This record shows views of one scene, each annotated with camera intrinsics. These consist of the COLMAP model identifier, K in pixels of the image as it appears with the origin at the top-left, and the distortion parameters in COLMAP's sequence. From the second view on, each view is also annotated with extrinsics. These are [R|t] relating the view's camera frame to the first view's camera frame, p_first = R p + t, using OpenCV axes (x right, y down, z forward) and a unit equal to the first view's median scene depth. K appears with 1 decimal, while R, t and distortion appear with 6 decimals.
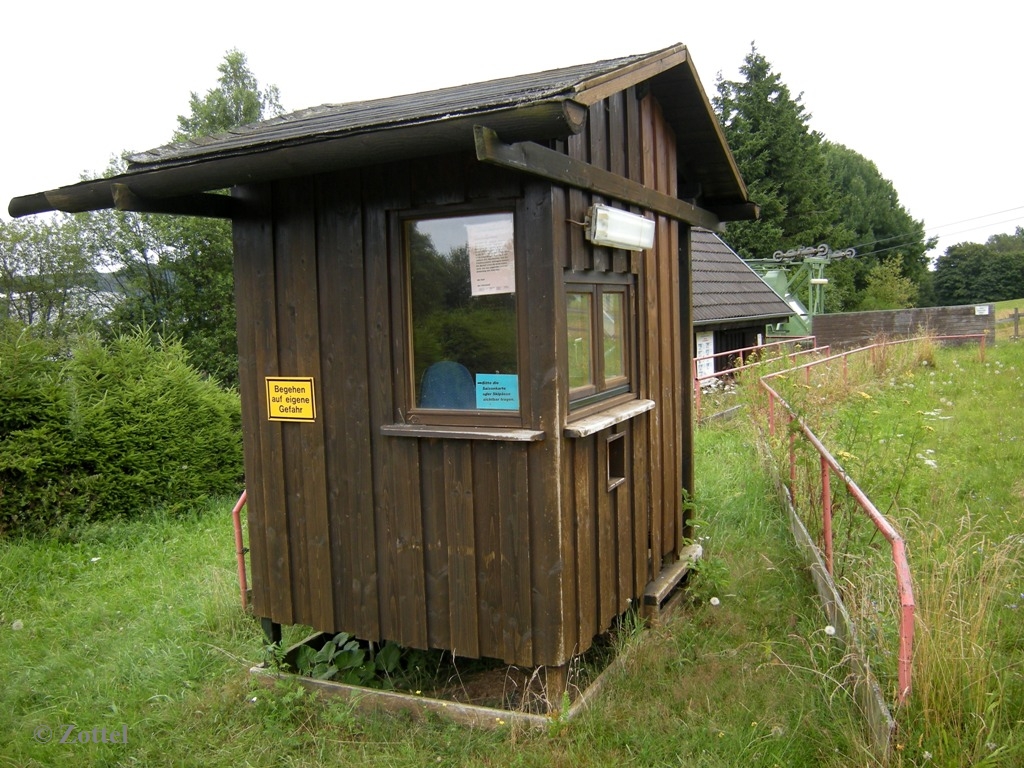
lens RADIAL K [[843.5, 0, 516.3], [0, 843.5, 381.2], [0, 0, 1]] dist [-0.014613, 0.003183]
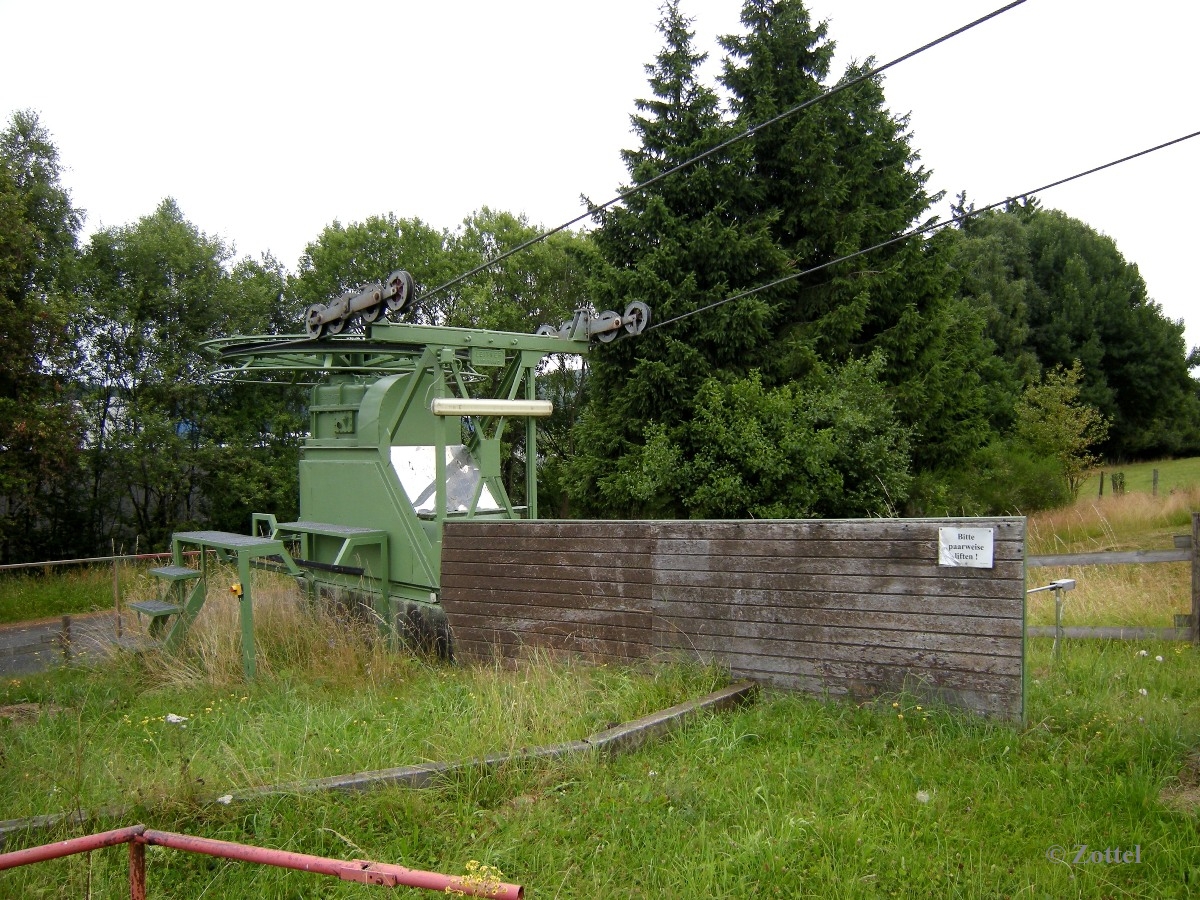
lens RADIAL K [[988.5, 0, 595.4], [0, 988.5, 455.4], [0, 0, 1]] dist [-0.014613, 0.003183]
pose [[0.991651, 0.022117, -0.127036, 0.137454], [-0.030783, 0.997301, -0.066663, -0.024560], [0.125219, 0.070017, 0.989655, 0.205933]]
